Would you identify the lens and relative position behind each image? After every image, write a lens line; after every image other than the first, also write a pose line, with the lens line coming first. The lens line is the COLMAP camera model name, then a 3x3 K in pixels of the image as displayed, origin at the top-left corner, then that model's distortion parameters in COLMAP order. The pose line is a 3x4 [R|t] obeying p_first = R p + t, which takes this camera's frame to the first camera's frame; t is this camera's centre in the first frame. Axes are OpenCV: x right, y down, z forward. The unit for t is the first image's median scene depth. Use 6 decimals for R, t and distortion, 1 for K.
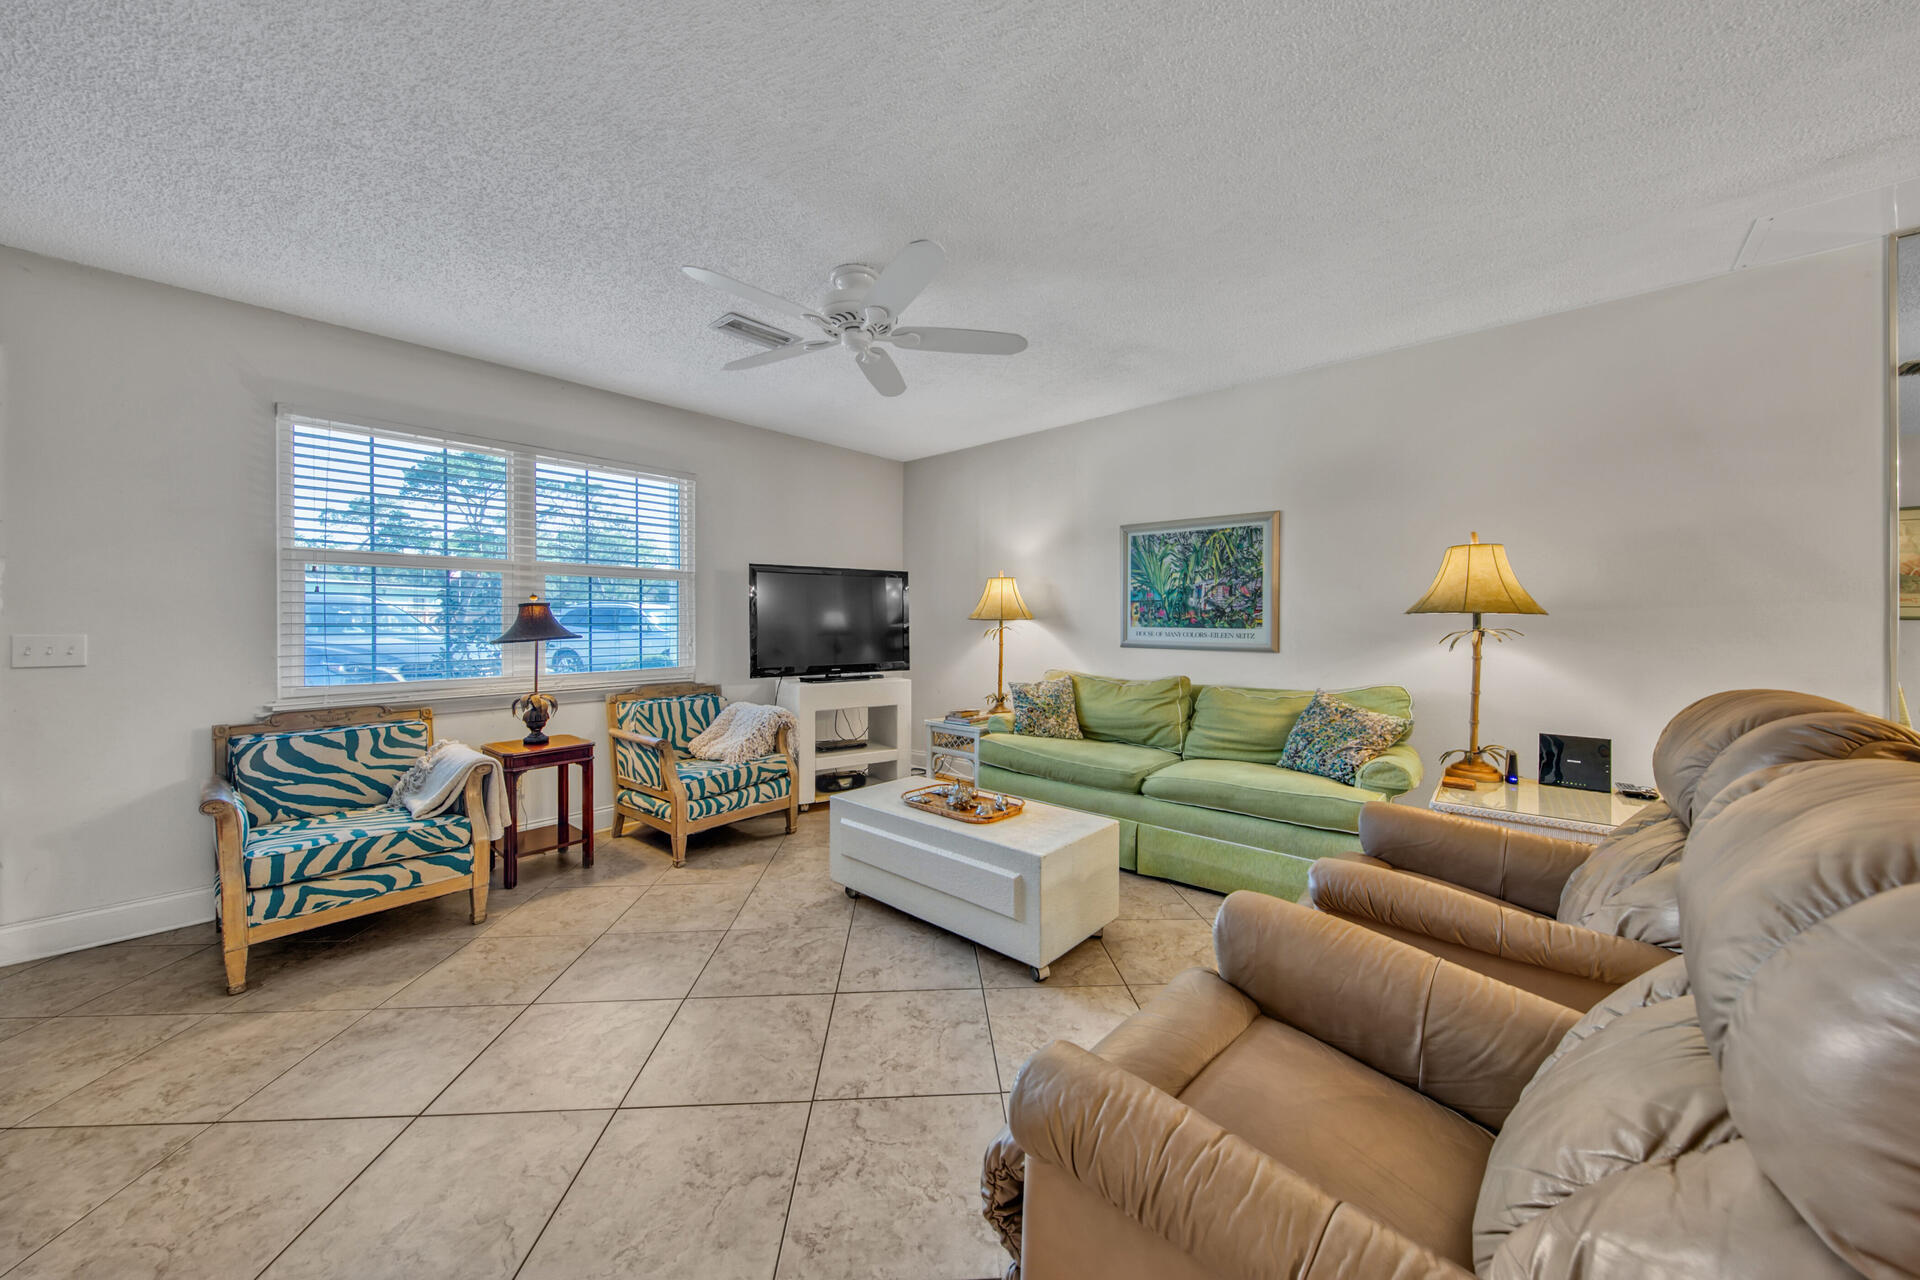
lens RADIAL K [[654.0, 0, 947.5], [0, 654.0, 614.8], [0, 0, 1]] dist [0.001522, -0.003096]
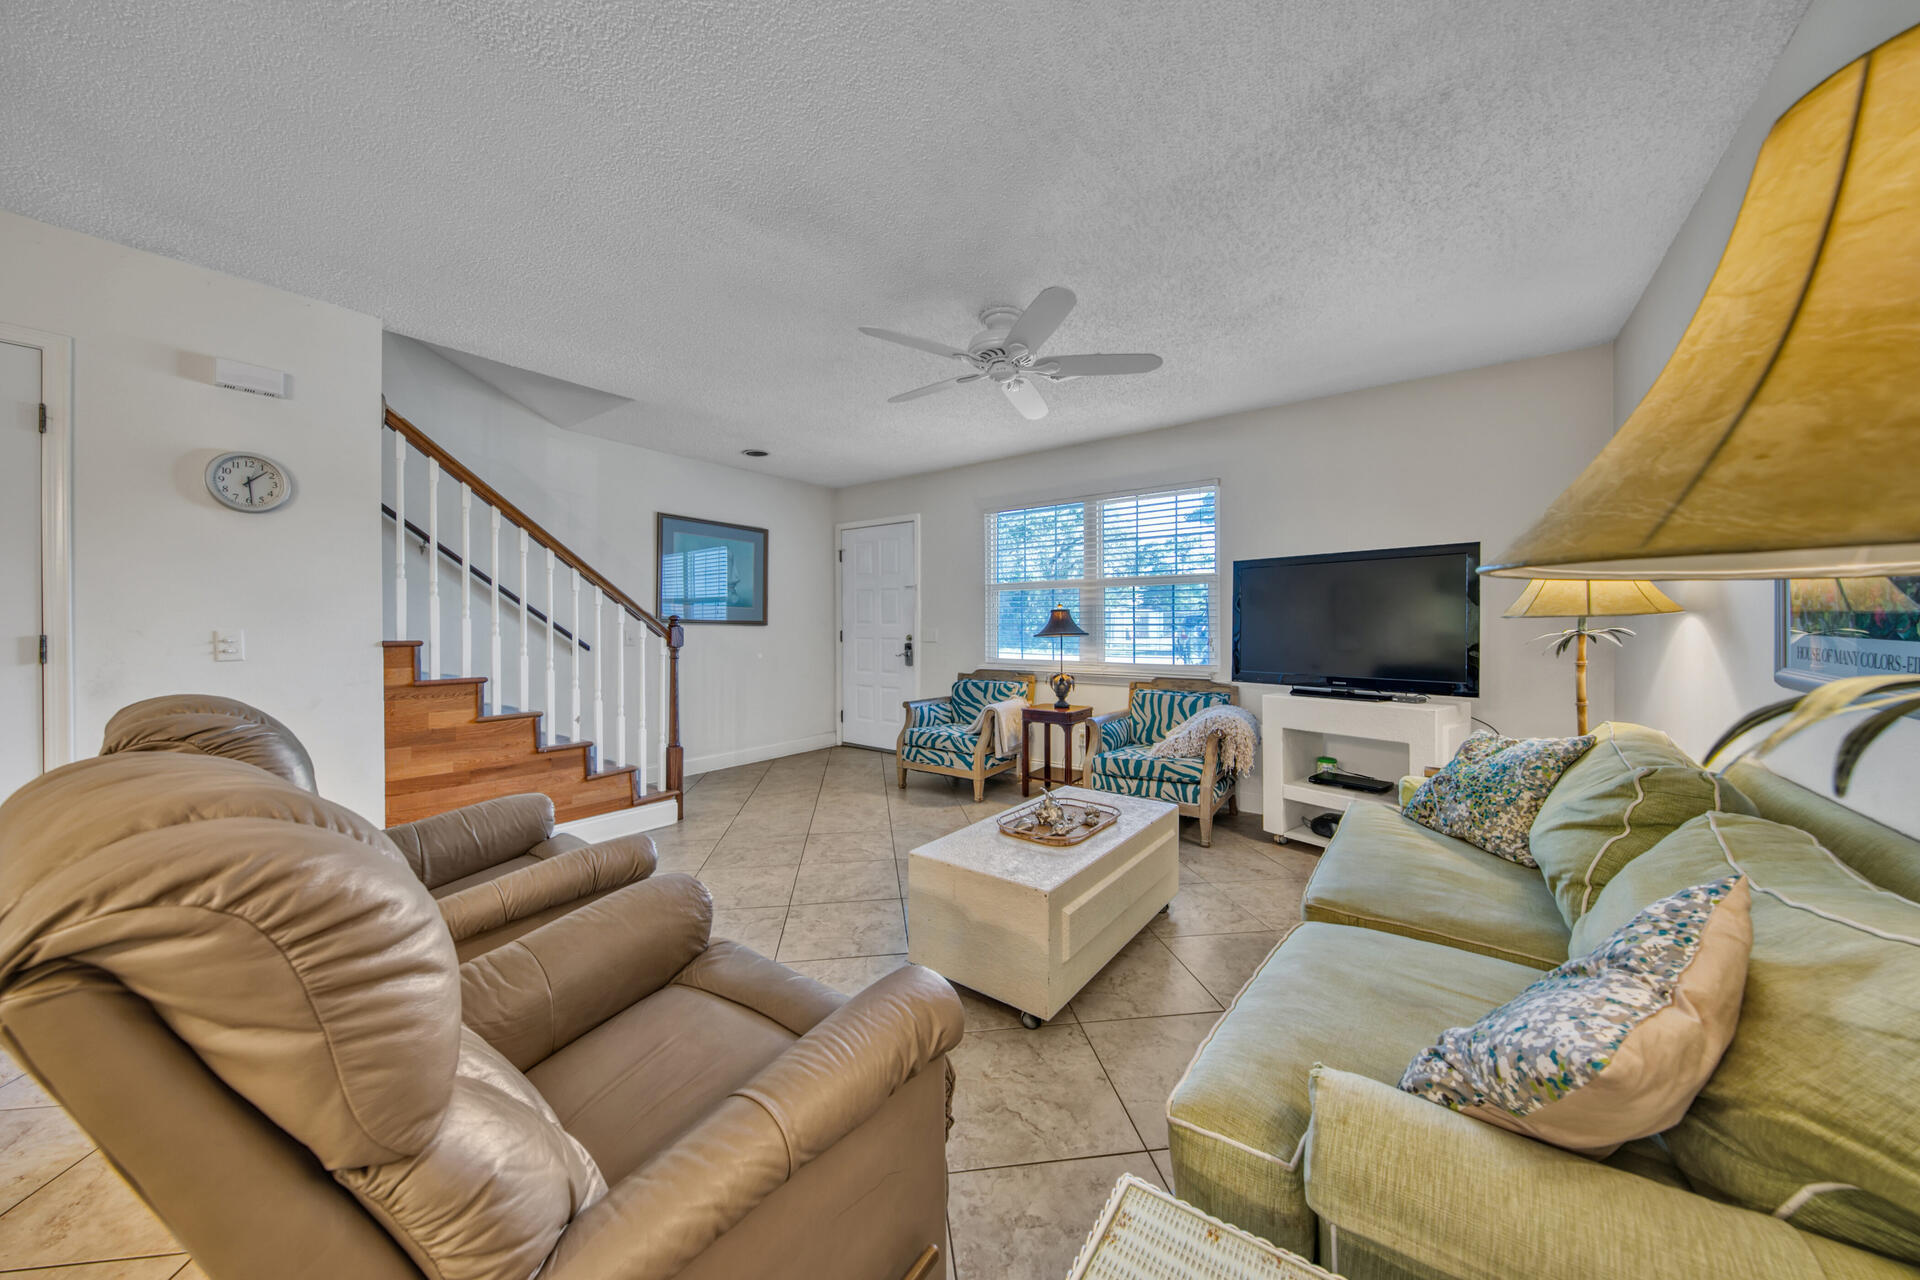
lens RADIAL K [[699.4, 0, 1001.8], [0, 699.4, 620.3], [0, 0, 1]] dist [0.019107, -0.000147]
pose [[0.079000, -0.005234, -0.996861, 0.928909], [0.015271, 0.999875, -0.004040, 0.009967], [0.996758, -0.014904, 0.079071, 0.791334]]
